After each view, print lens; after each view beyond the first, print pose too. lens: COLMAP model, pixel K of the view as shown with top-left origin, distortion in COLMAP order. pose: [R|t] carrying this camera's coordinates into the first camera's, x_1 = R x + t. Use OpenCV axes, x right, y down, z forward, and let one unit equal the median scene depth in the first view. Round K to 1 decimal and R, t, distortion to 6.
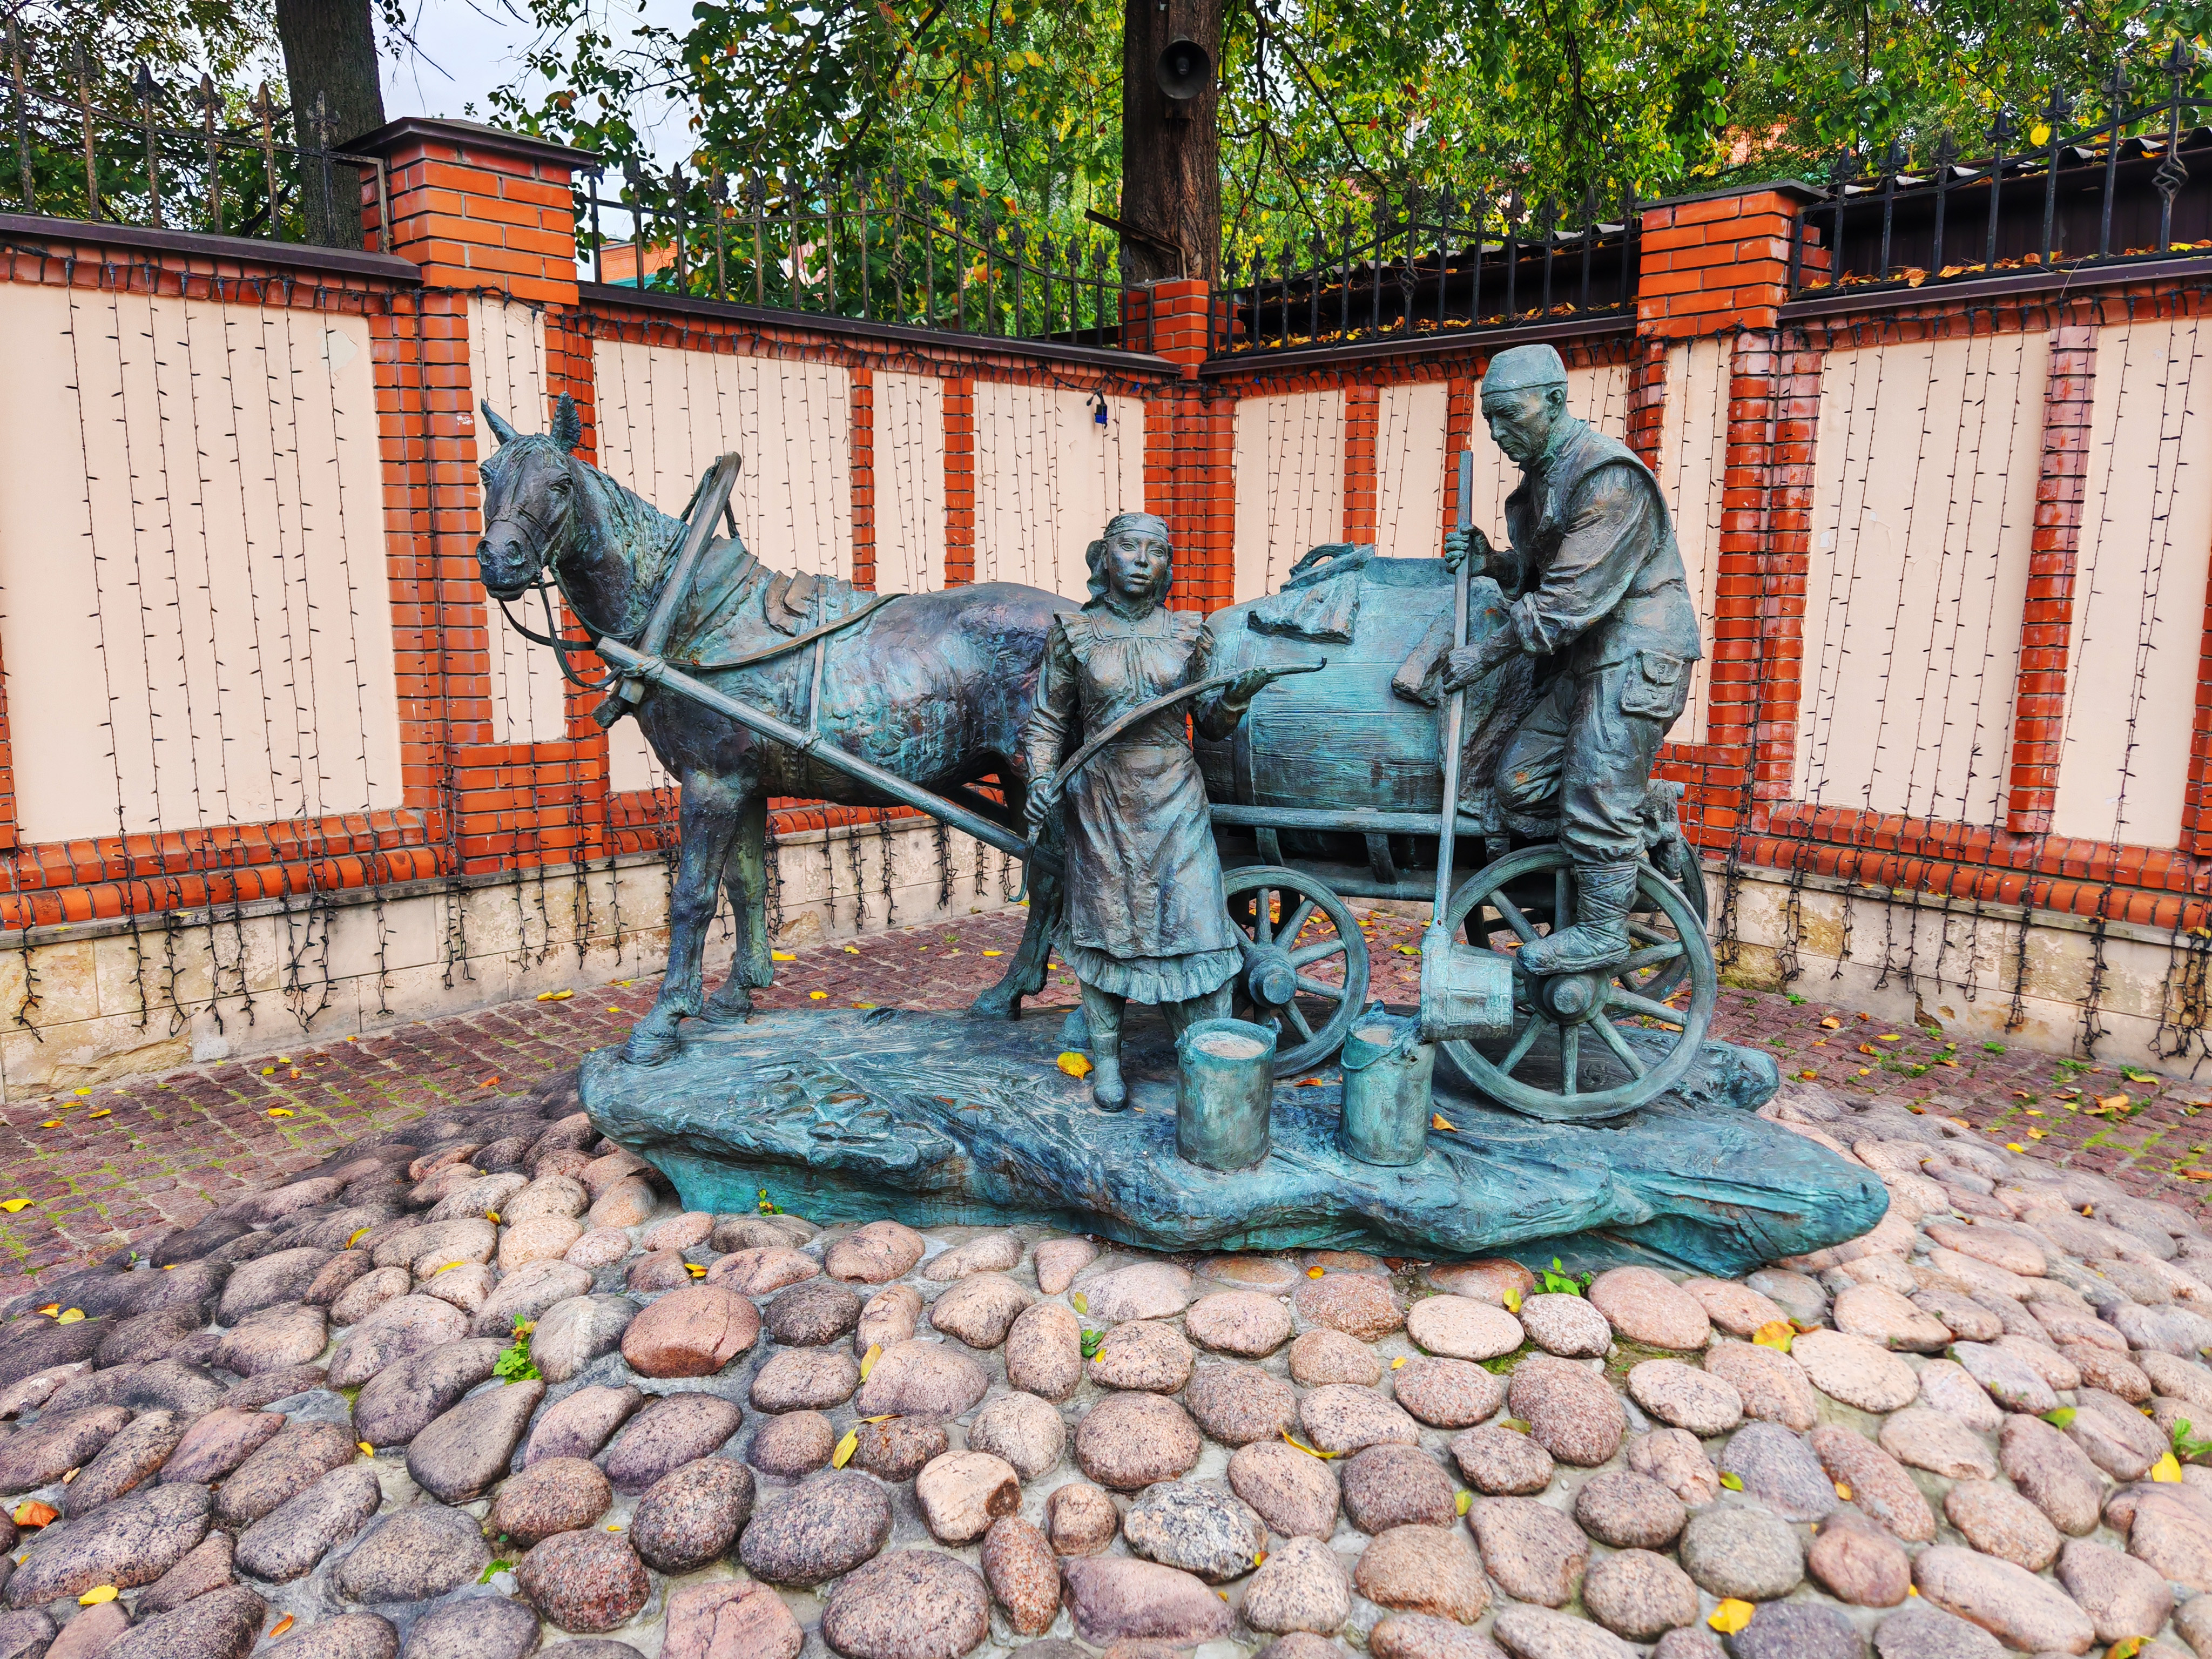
lens RADIAL K [[1701.4, 0, 1120.1], [0, 1701.4, 829.7], [0, 0, 1]] dist [0.089289, -0.084484]
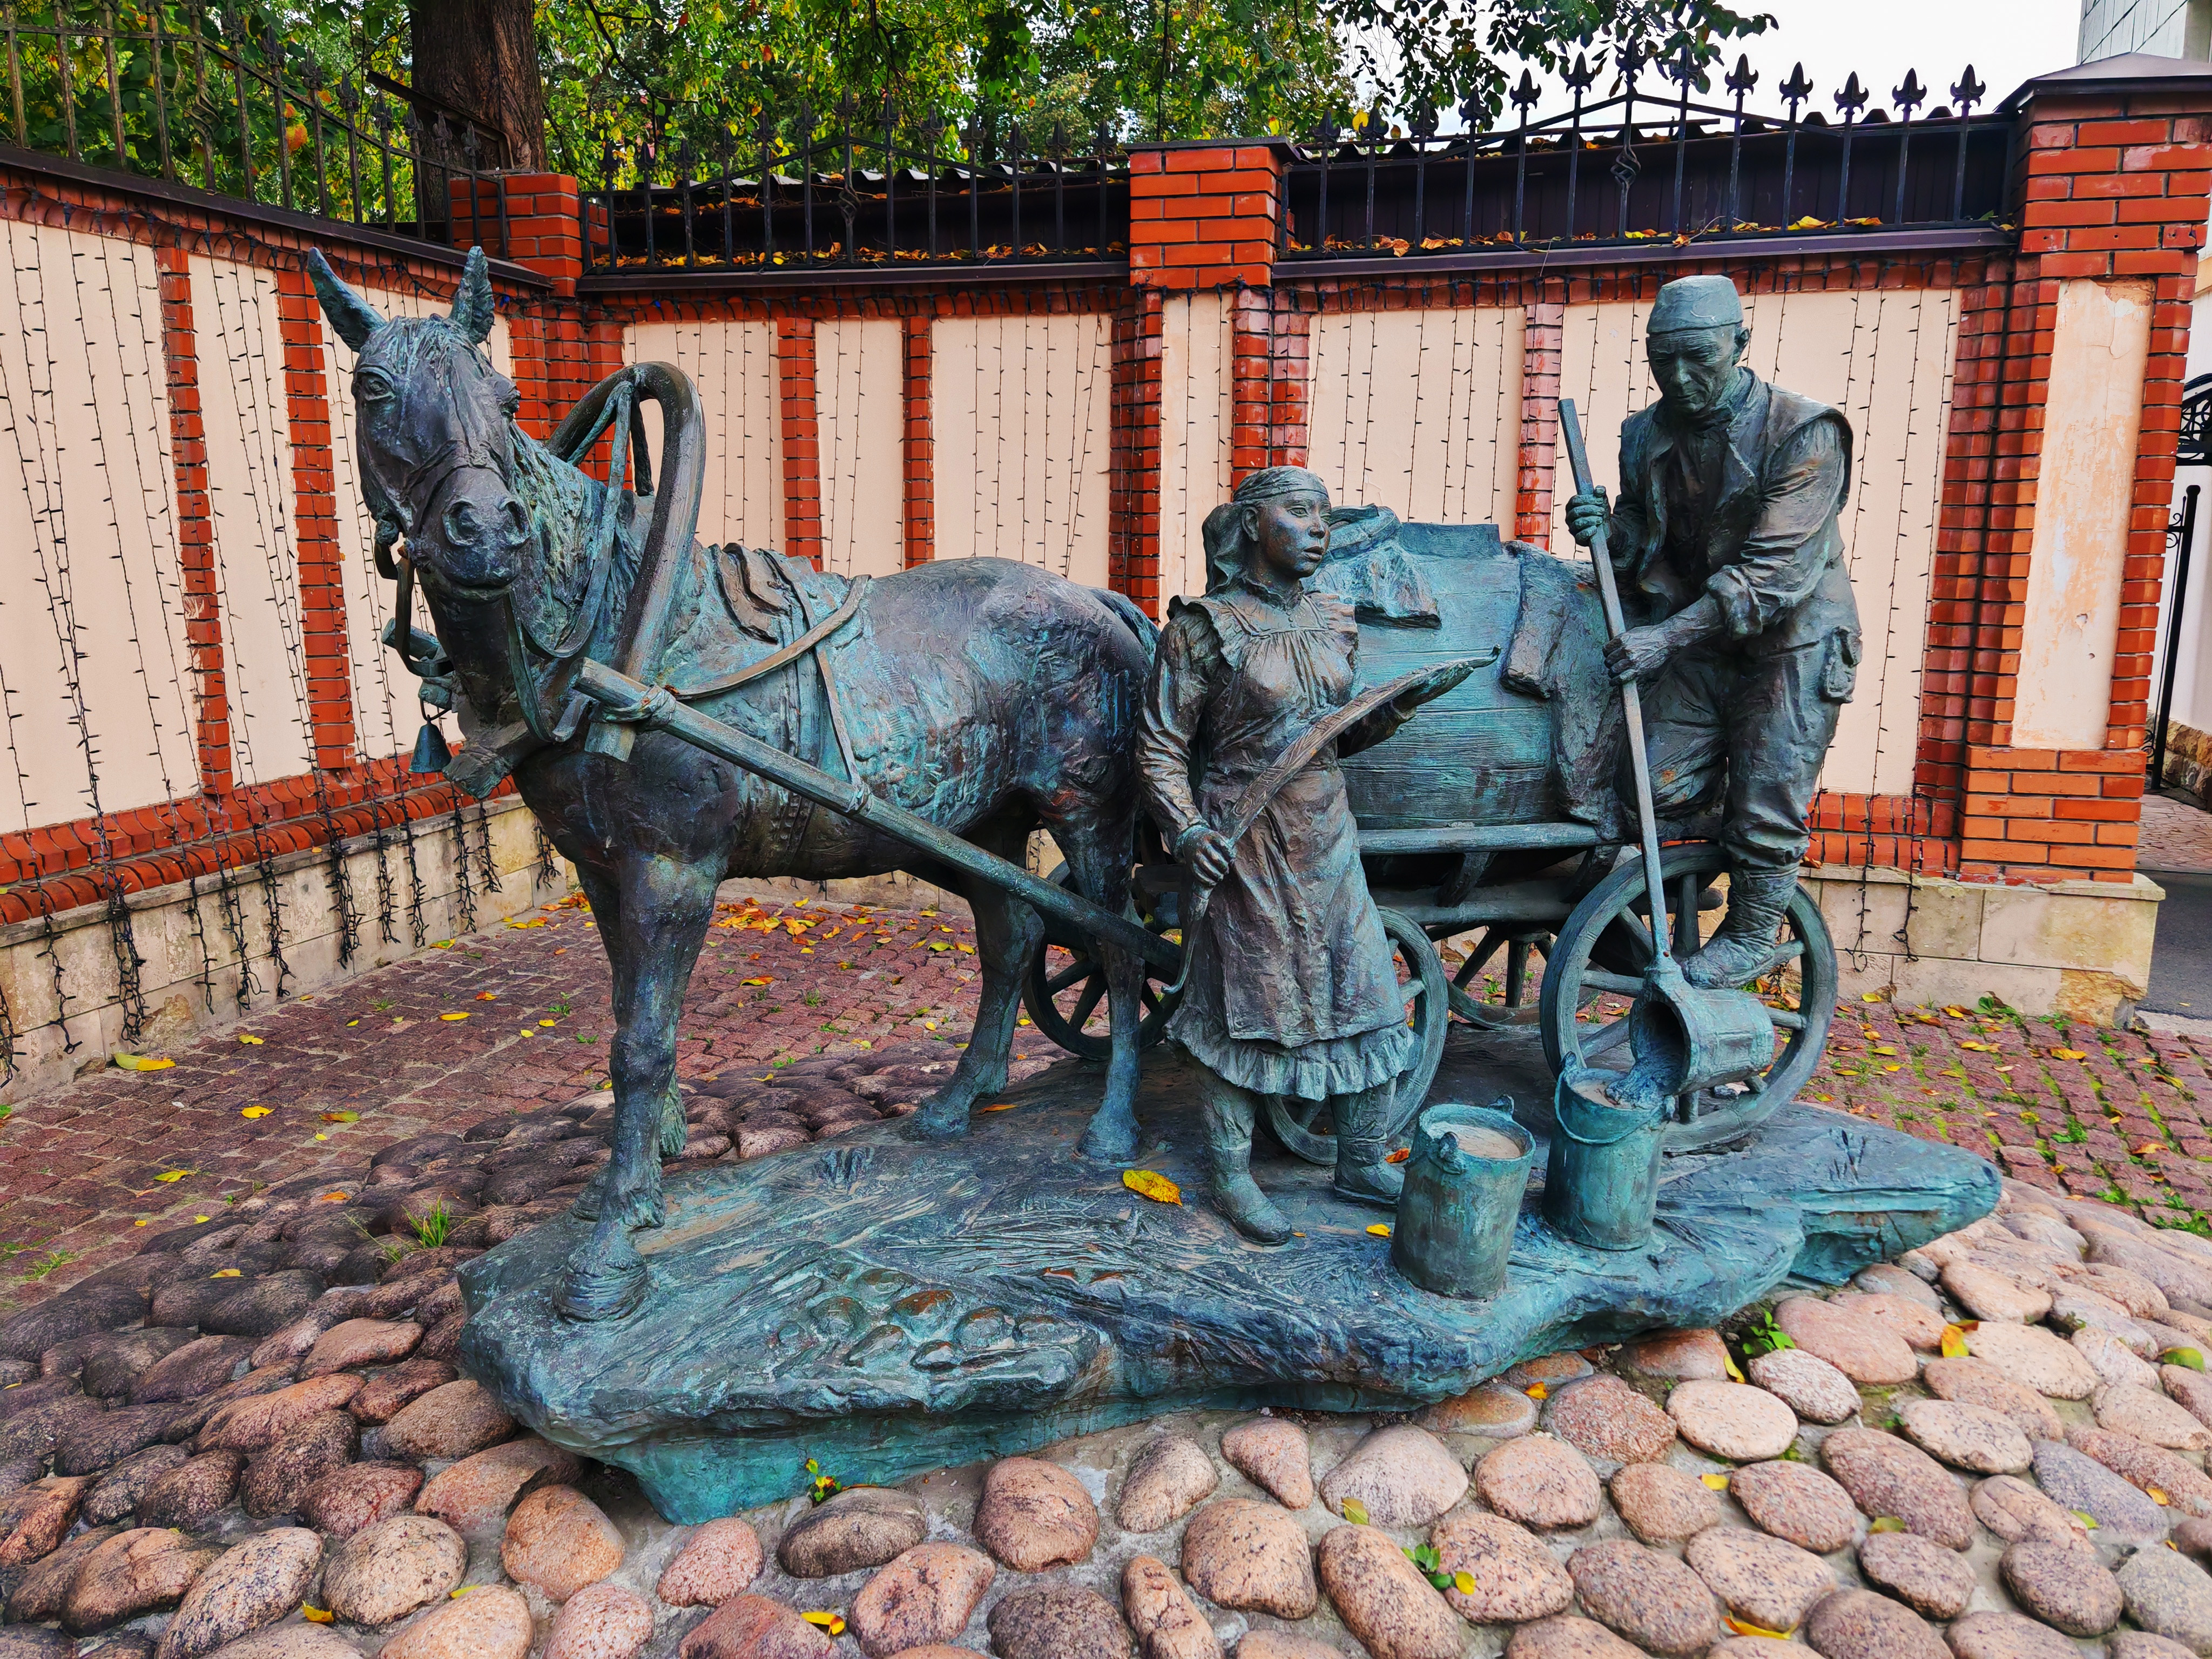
lens RADIAL K [[1701.4, 0, 1120.1], [0, 1701.4, 829.7], [0, 0, 1]] dist [0.089289, -0.084484]
pose [[0.869149, -0.088735, 0.486525, -0.391362], [0.074981, 0.996043, 0.047714, -0.058953], [-0.488834, -0.004990, 0.872363, 0.329371]]
